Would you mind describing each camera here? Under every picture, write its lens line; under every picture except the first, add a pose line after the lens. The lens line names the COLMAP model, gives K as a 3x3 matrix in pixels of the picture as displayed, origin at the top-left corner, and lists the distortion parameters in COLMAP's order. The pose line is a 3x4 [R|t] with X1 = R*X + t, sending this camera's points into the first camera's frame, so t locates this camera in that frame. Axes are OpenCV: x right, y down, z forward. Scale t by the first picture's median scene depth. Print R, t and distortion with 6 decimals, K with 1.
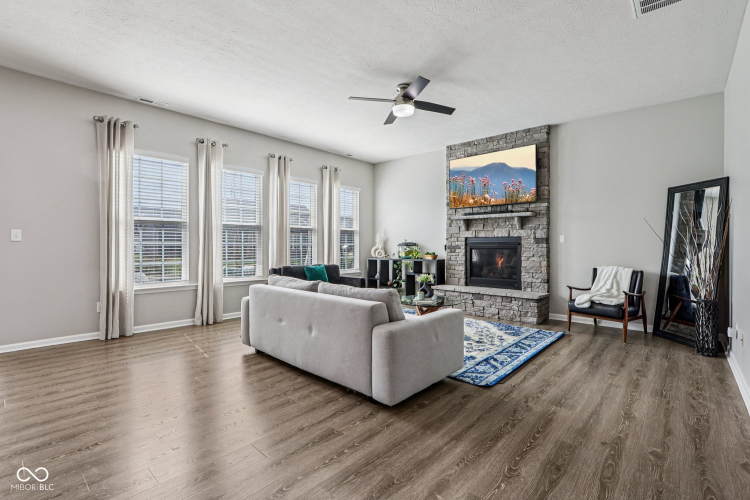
lens RADIAL K [[347.4, 0, 381.7], [0, 347.4, 246.3], [0, 0, 1]] dist [-0.024164, -0.000163]
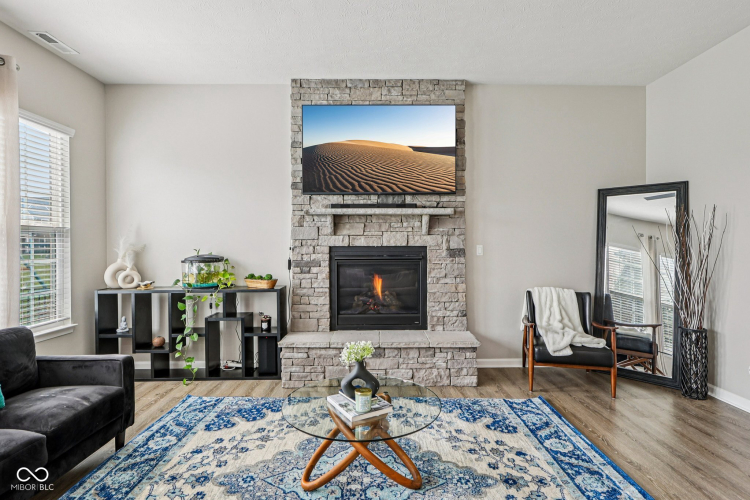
lens RADIAL K [[388.6, 0, 379.2], [0, 388.6, 244.2], [0, 0, 1]] dist [-0.001855, 0.000664]
pose [[0.736303, -0.002220, 0.676648, -0.142264], [0.004123, 0.999991, -0.001205, -0.030111], [-0.676639, 0.003677, 0.736306, 0.513611]]
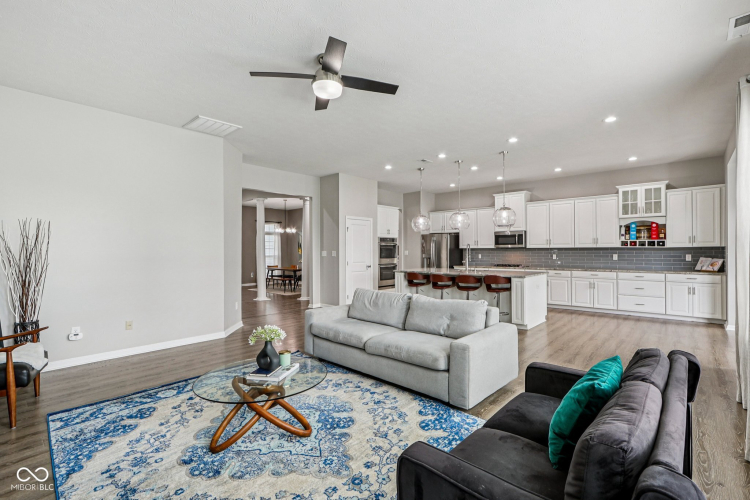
lens RADIAL K [[347.4, 0, 381.7], [0, 347.4, 246.3], [0, 0, 1]] dist [-0.024164, -0.000163]
pose [[-0.999998, 0.001942, -0.000184, -0.040797], [0.001943, 0.999993, -0.003043, -0.035040], [0.000178, -0.003043, -0.999995, 1.239781]]
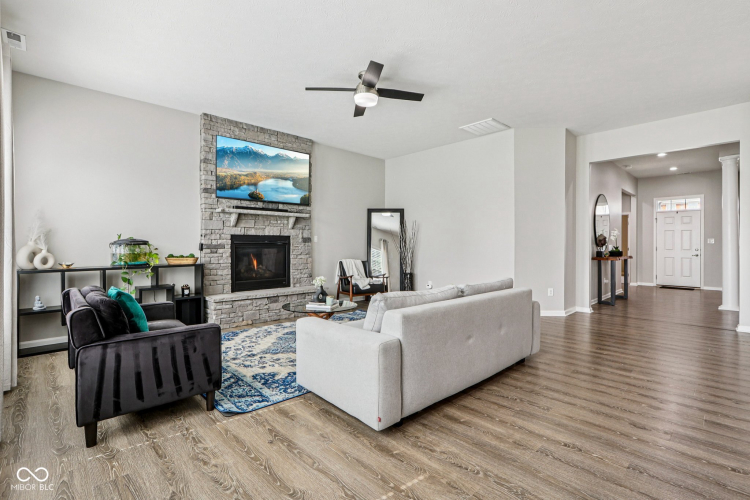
lens RADIAL K [[347.4, 0, 381.7], [0, 347.4, 246.3], [0, 0, 1]] dist [-0.024164, -0.000163]
pose [[0.067937, -0.004573, 0.997679, -0.606397], [0.001514, 0.999989, 0.004480, -0.000653], [-0.997688, 0.001206, 0.067943, 0.632261]]
